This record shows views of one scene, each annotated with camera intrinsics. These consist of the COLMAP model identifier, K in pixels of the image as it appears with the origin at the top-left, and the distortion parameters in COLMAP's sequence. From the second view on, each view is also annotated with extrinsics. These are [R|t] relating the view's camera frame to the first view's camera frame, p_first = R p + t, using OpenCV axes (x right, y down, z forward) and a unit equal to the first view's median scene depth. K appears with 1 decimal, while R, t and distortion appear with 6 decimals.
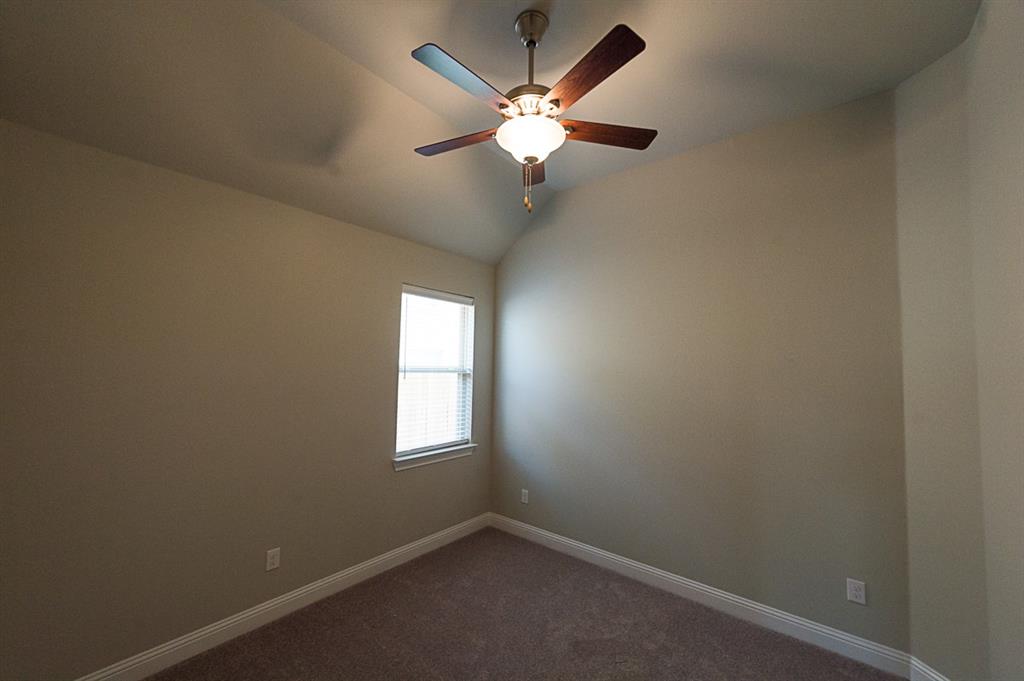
lens RADIAL K [[402.0, 0, 508.7], [0, 402.0, 340.8], [0, 0, 1]] dist [0.004972, -0.002214]
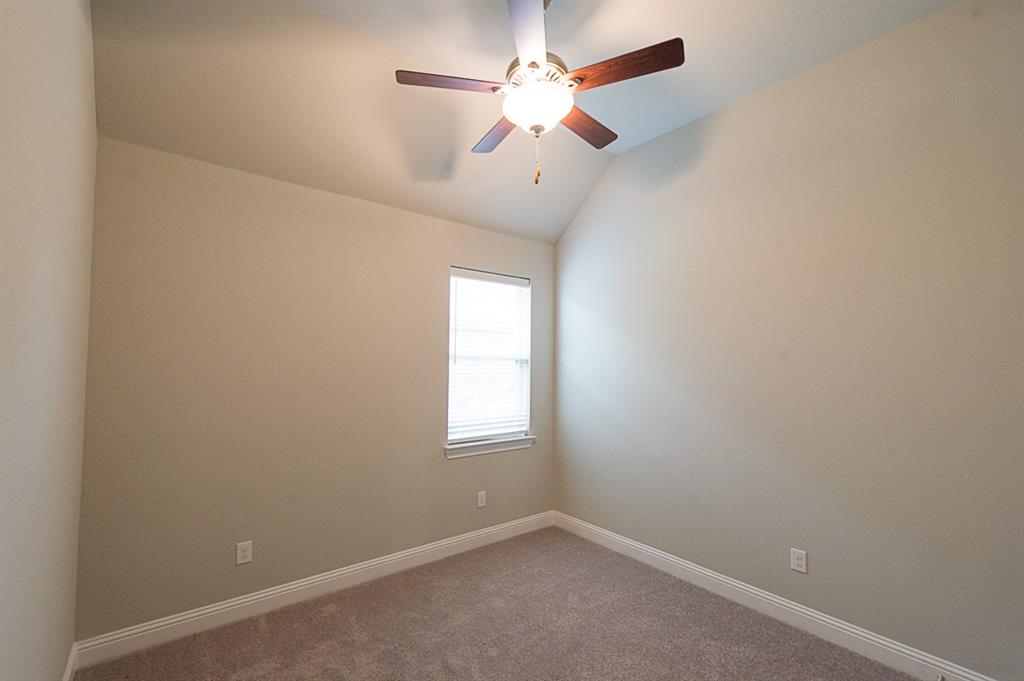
lens RADIAL K [[450.6, 0, 517.1], [0, 450.6, 337.9], [0, 0, 1]] dist [-0.011689, -0.000814]
pose [[0.981077, -0.013253, -0.193164, 0.097685], [0.016201, 0.999775, 0.013691, 0.016984], [0.192939, -0.016561, 0.981071, -0.035008]]
